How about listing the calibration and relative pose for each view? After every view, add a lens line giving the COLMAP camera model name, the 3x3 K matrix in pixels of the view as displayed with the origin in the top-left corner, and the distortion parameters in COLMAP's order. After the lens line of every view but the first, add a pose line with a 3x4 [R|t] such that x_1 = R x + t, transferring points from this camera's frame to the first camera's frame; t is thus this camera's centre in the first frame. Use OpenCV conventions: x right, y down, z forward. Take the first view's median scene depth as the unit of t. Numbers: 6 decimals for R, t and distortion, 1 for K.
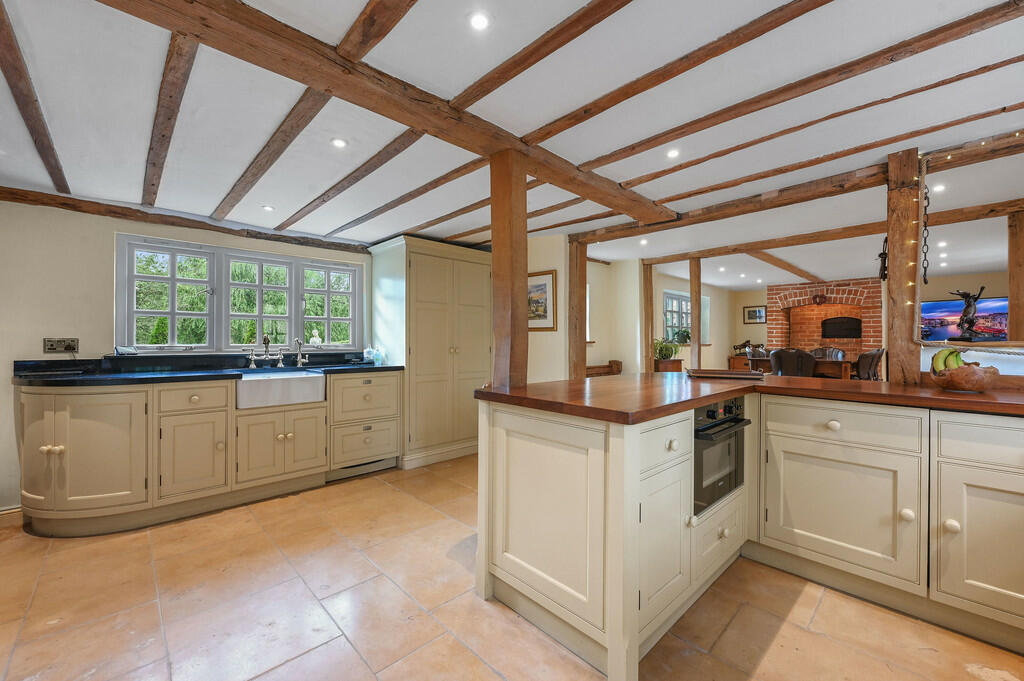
lens RADIAL K [[411.0, 0, 511.6], [0, 411.0, 342.3], [0, 0, 1]] dist [-0.014622, 0.000072]
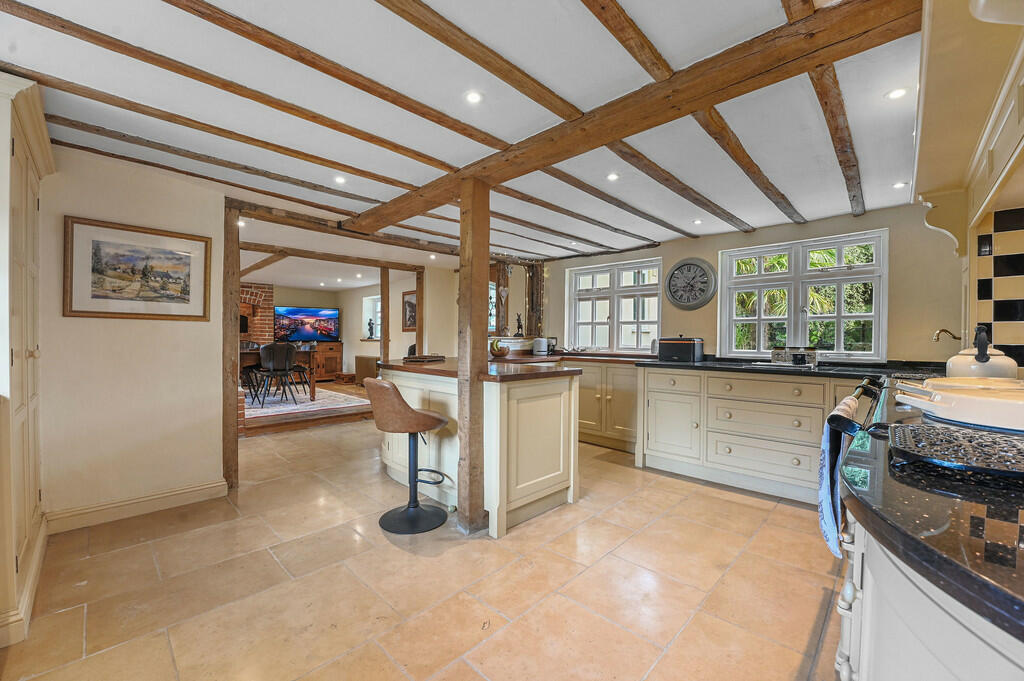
lens RADIAL K [[411.0, 0, 515.3], [0, 411.0, 342.9], [0, 0, 1]] dist [-0.014622, 0.000072]
pose [[-0.038958, -0.015174, 0.999126, -0.432896], [-0.002970, 0.999882, 0.015069, -0.000645], [-0.999236, -0.002380, -0.038999, 0.323987]]
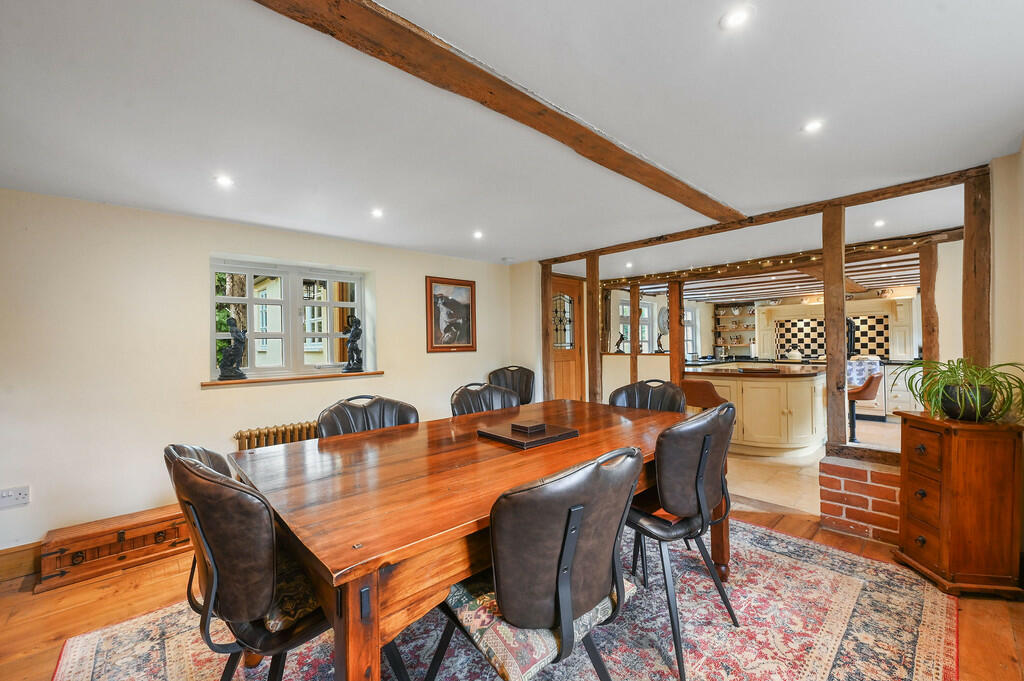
lens RADIAL K [[411.0, 0, 507.6], [0, 411.0, 341.3], [0, 0, 1]] dist [-0.014622, 0.000072]
pose [[-0.999819, 0.013865, 0.013036, 0.731208], [0.013815, 0.999897, -0.003917, -0.029110], [-0.013089, -0.003736, -0.999907, 1.290583]]
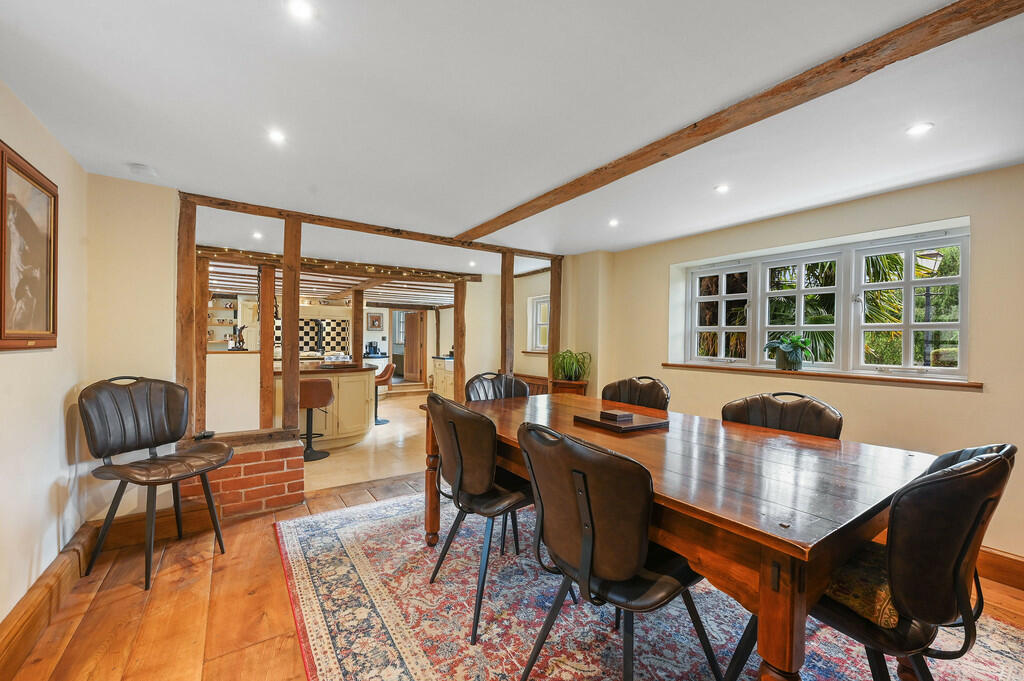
lens RADIAL K [[411.0, 0, 518.1], [0, 411.0, 342.9], [0, 0, 1]] dist [-0.014622, 0.000072]
pose [[-0.151263, 0.003009, -0.988489, 1.054811], [-0.013622, 0.999894, 0.005128, -0.025607], [0.988400, 0.014241, -0.151206, 0.960631]]
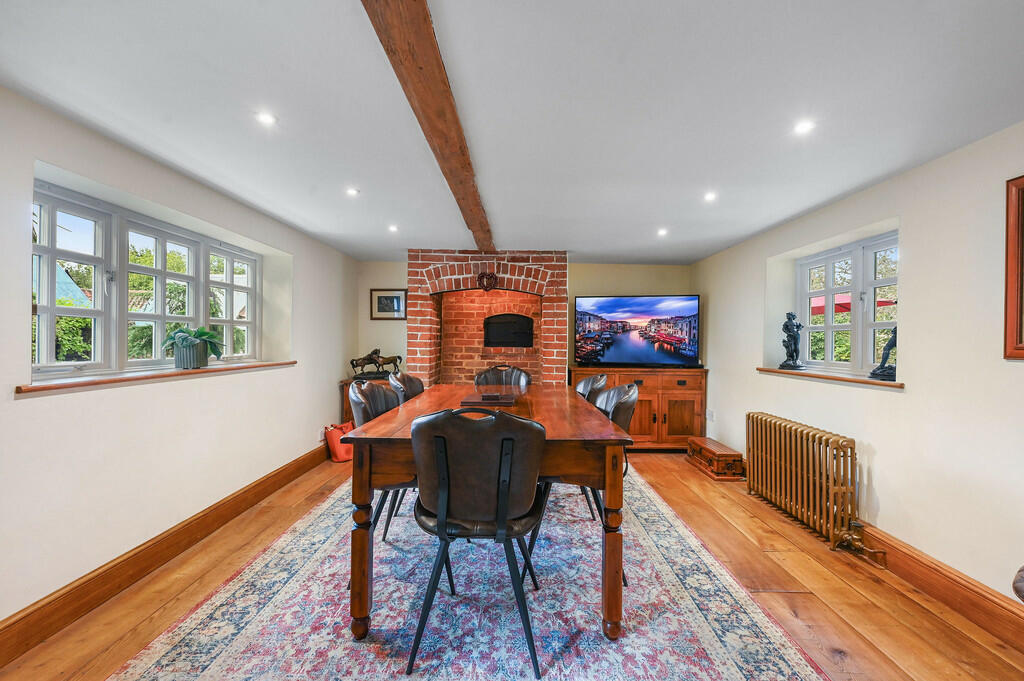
lens RADIAL K [[411.0, 0, 507.0], [0, 411.0, 336.5], [0, 0, 1]] dist [-0.014622, 0.000072]
pose [[0.703066, 0.010166, 0.711052, 0.429181], [-0.007023, 0.999948, -0.007353, -0.026557], [-0.711090, 0.000176, 0.703101, 0.677817]]
